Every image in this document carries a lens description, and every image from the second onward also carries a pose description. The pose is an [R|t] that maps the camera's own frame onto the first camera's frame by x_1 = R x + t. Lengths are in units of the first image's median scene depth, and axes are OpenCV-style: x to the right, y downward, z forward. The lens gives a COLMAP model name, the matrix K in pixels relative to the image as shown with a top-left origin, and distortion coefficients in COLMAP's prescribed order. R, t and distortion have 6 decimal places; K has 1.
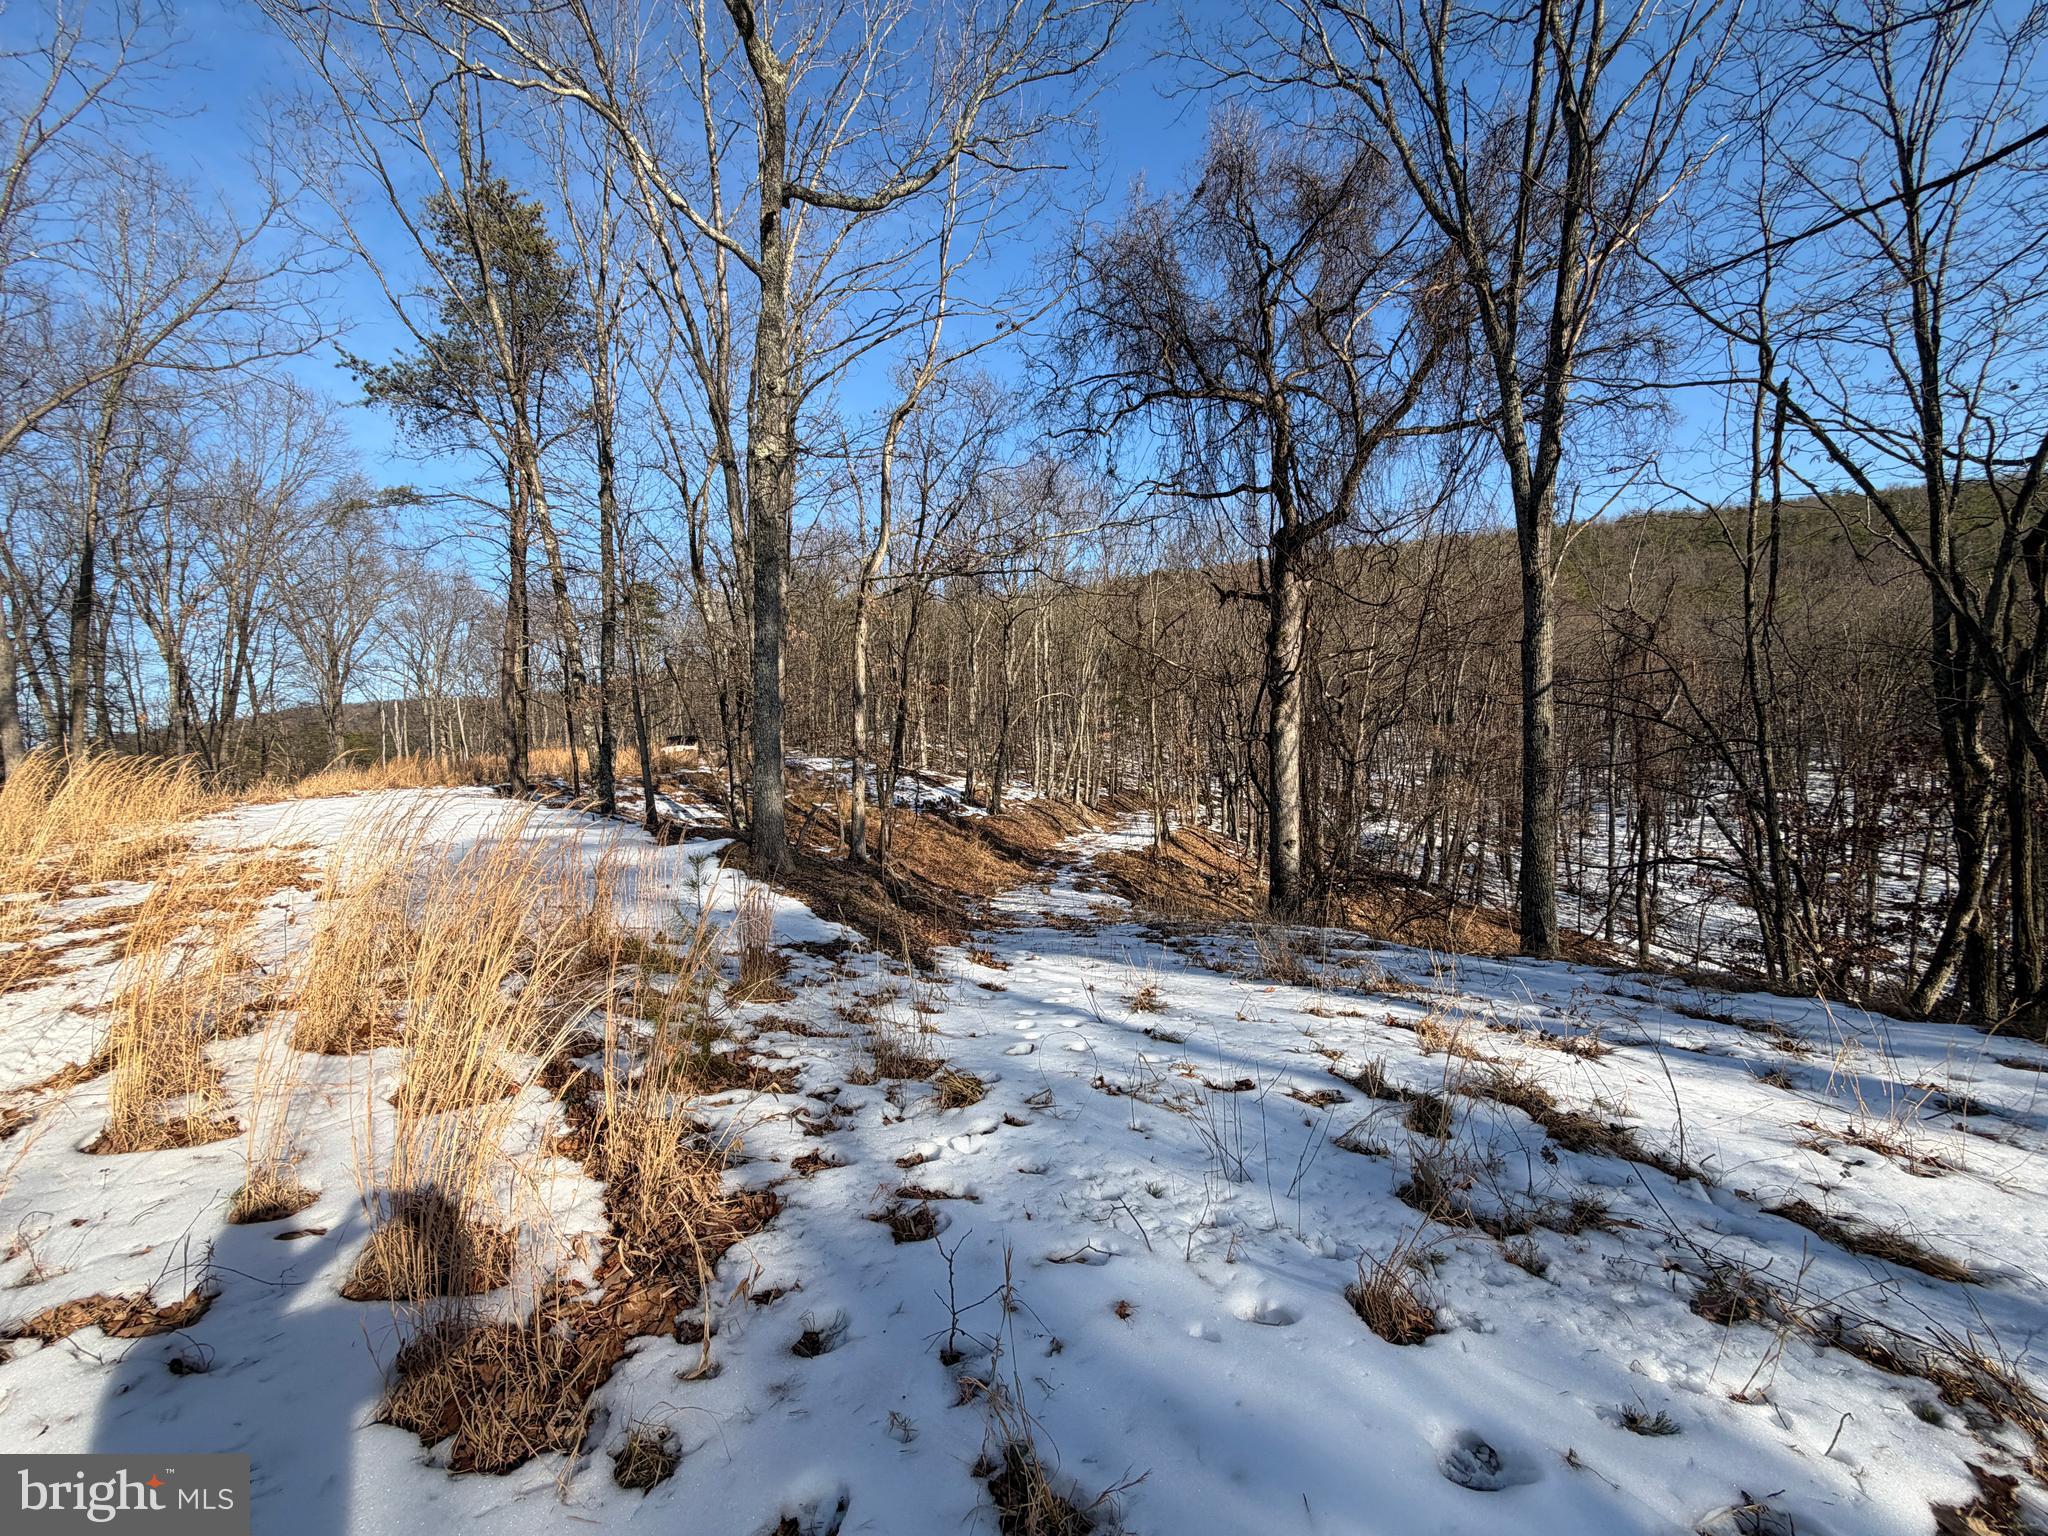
lens RADIAL K [[819.3, 0, 1016.8], [0, 819.3, 765.4], [0, 0, 1]] dist [0.000767, 0.000363]
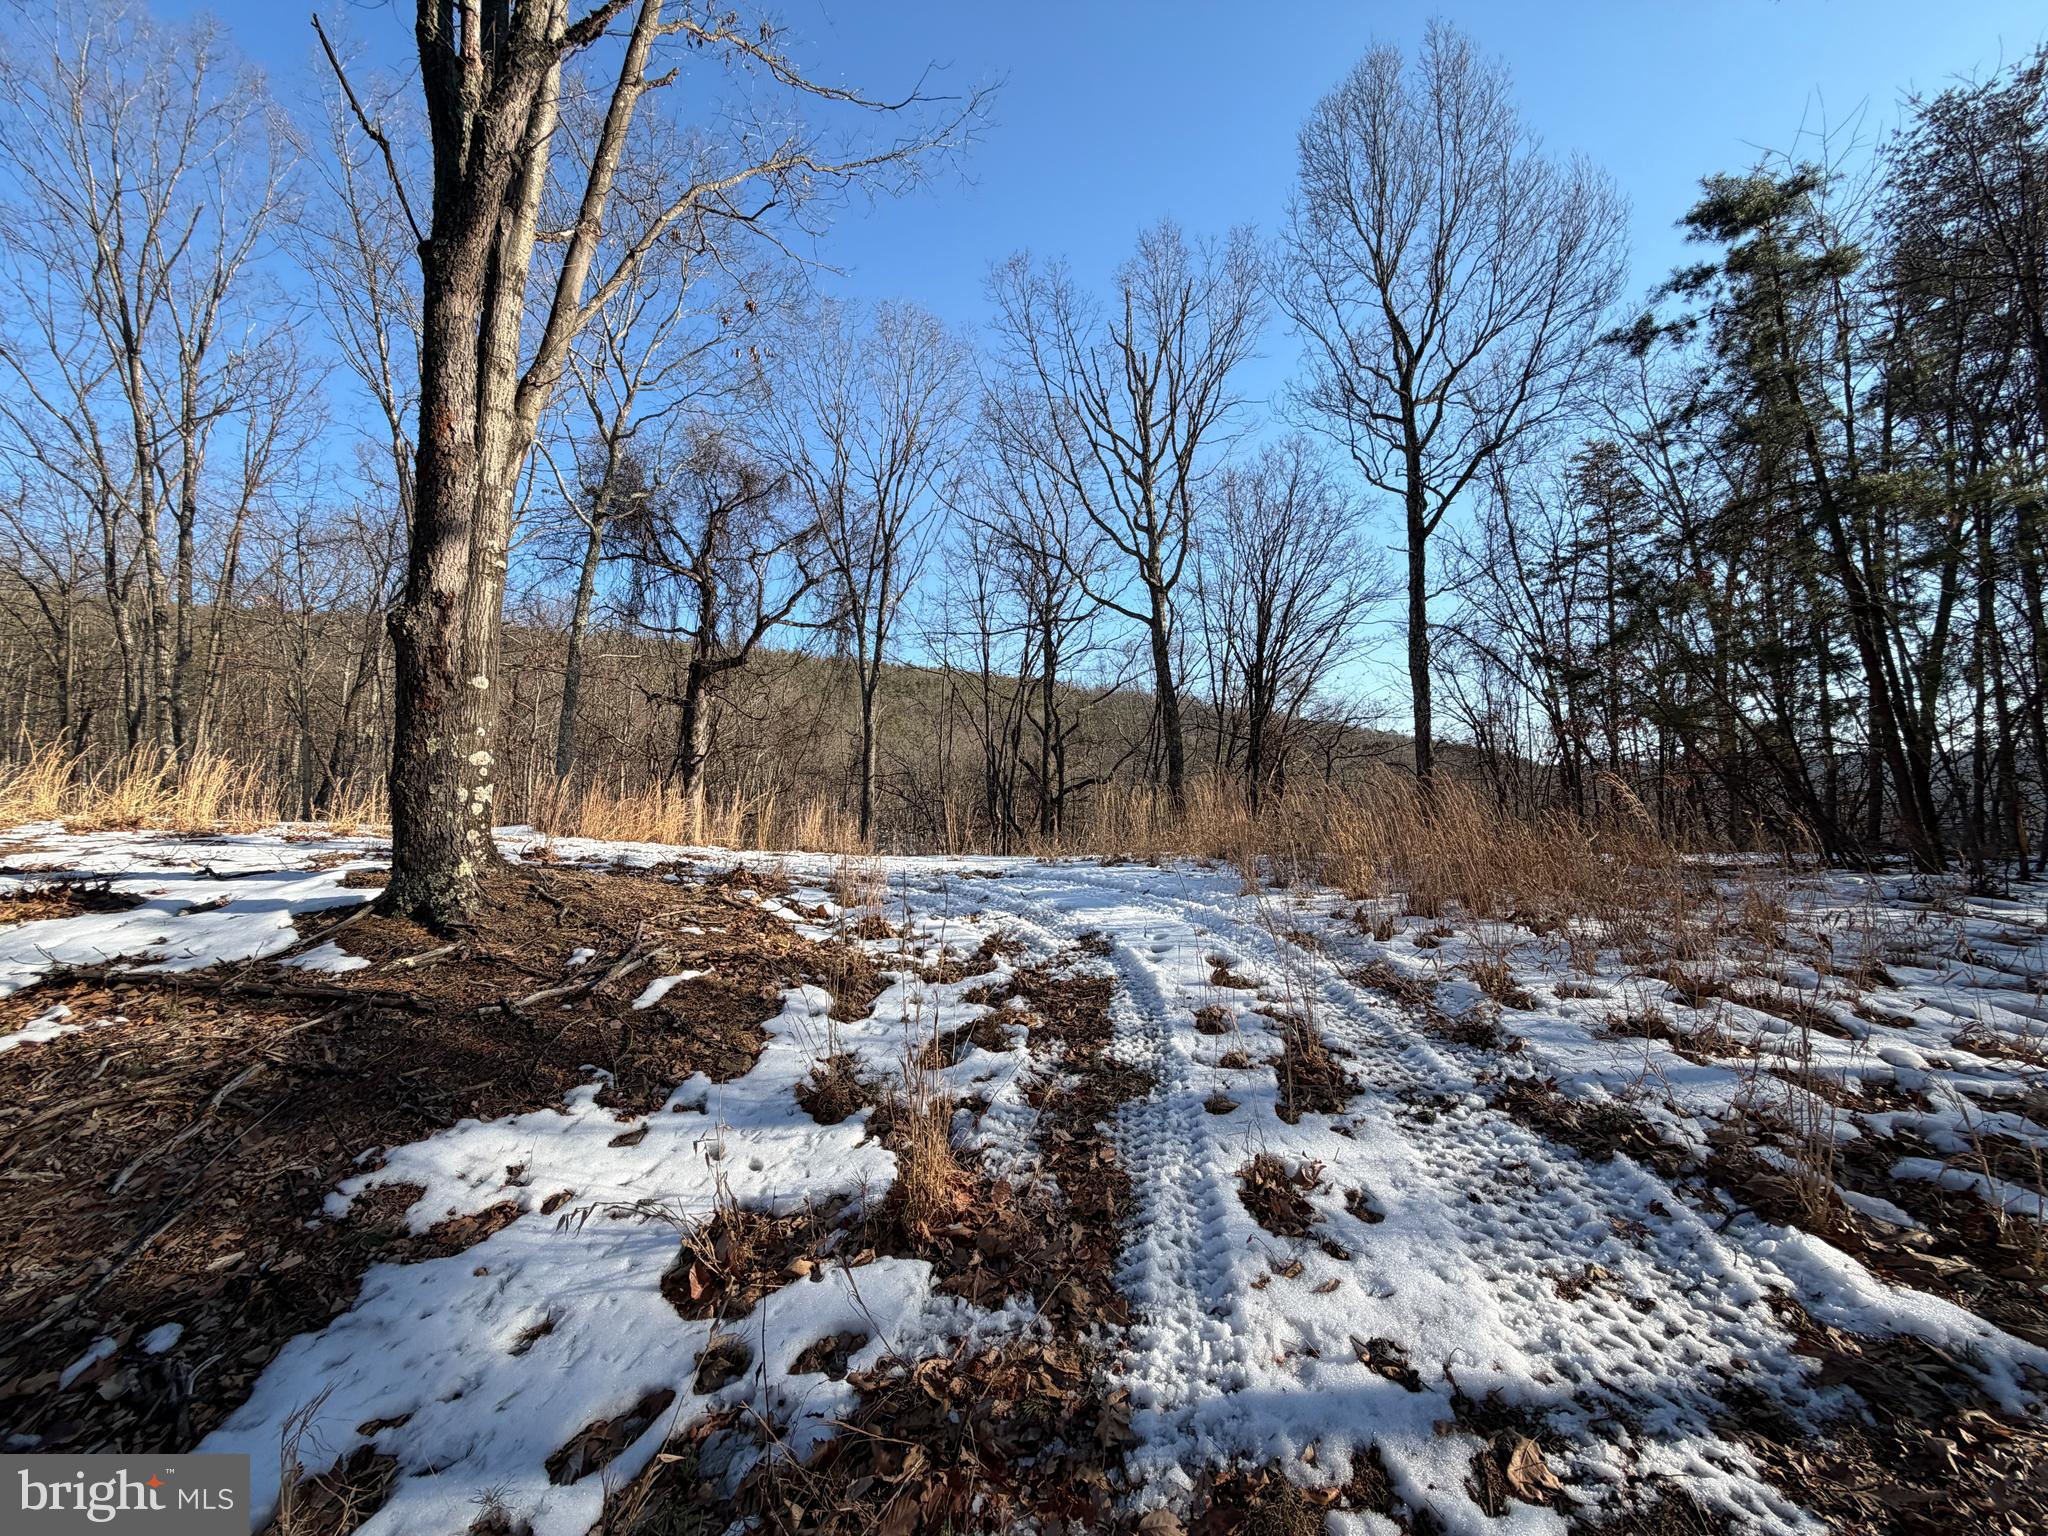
lens RADIAL K [[819.3, 0, 1023.1], [0, 819.3, 769.9], [0, 0, 1]] dist [0.000767, 0.000363]
pose [[0.636000, 0.079918, 0.767539, -0.458842], [-0.002604, 0.994840, -0.101427, 0.064339], [-0.771684, 0.062509, 0.632927, -0.418118]]
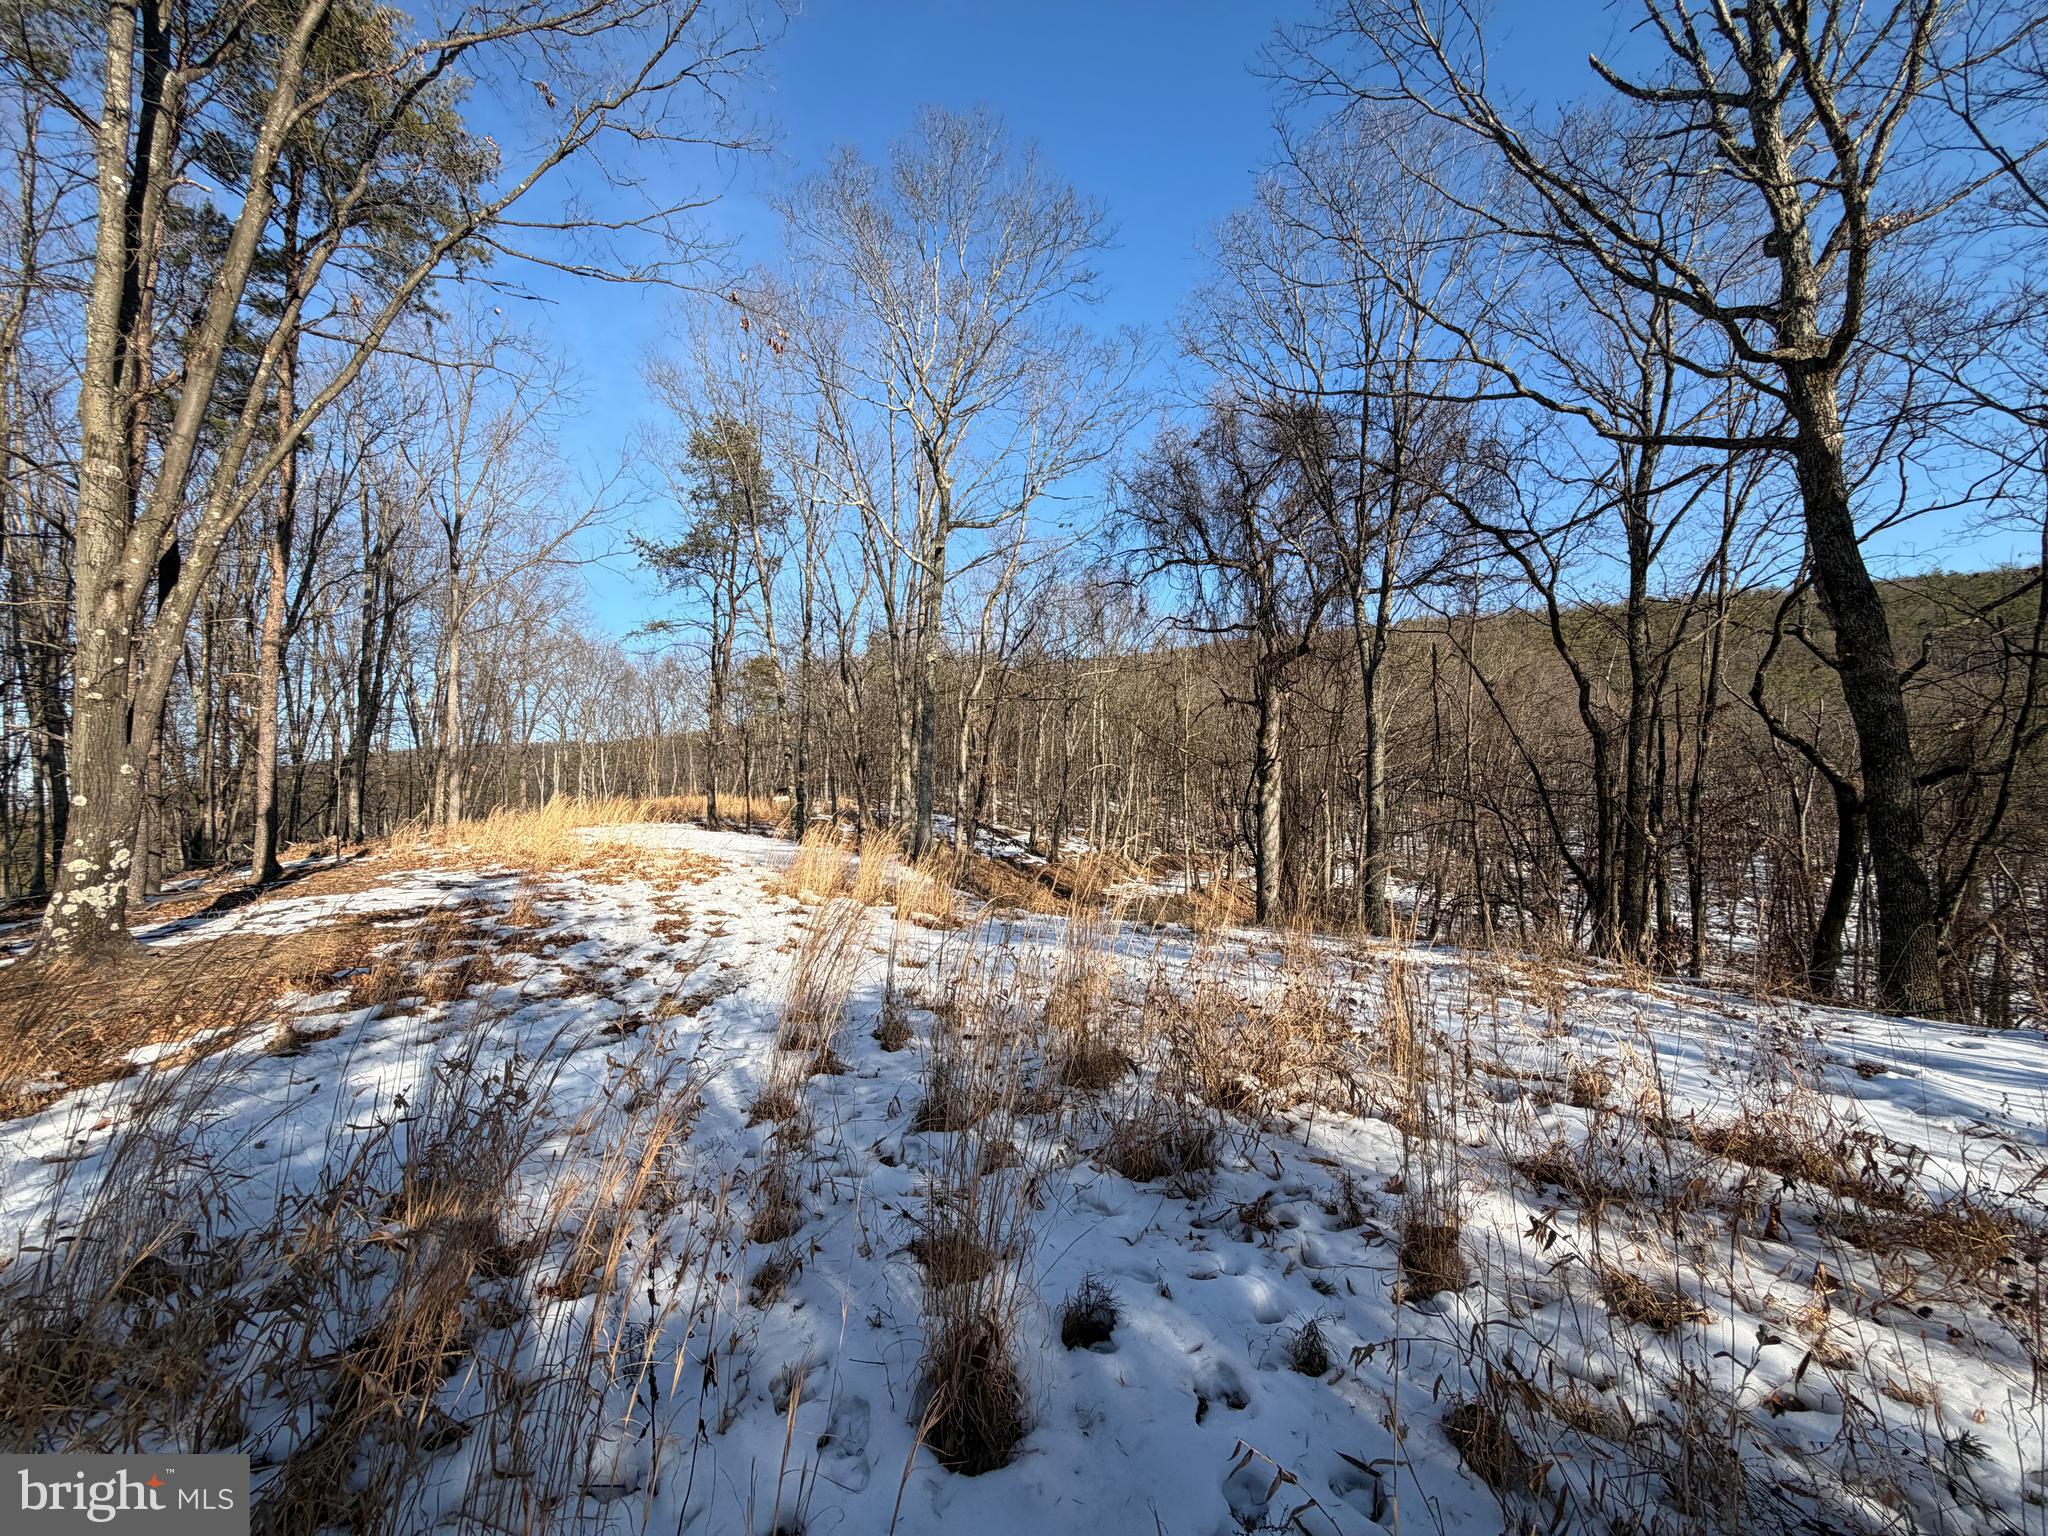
lens RADIAL K [[819.3, 0, 1012.5], [0, 819.3, 764.5], [0, 0, 1]] dist [0.000767, 0.000363]
pose [[0.995720, 0.028598, -0.087883, 0.028960], [-0.034824, 0.996928, -0.070152, 0.003266], [0.085607, 0.072912, 0.993657, -0.395101]]
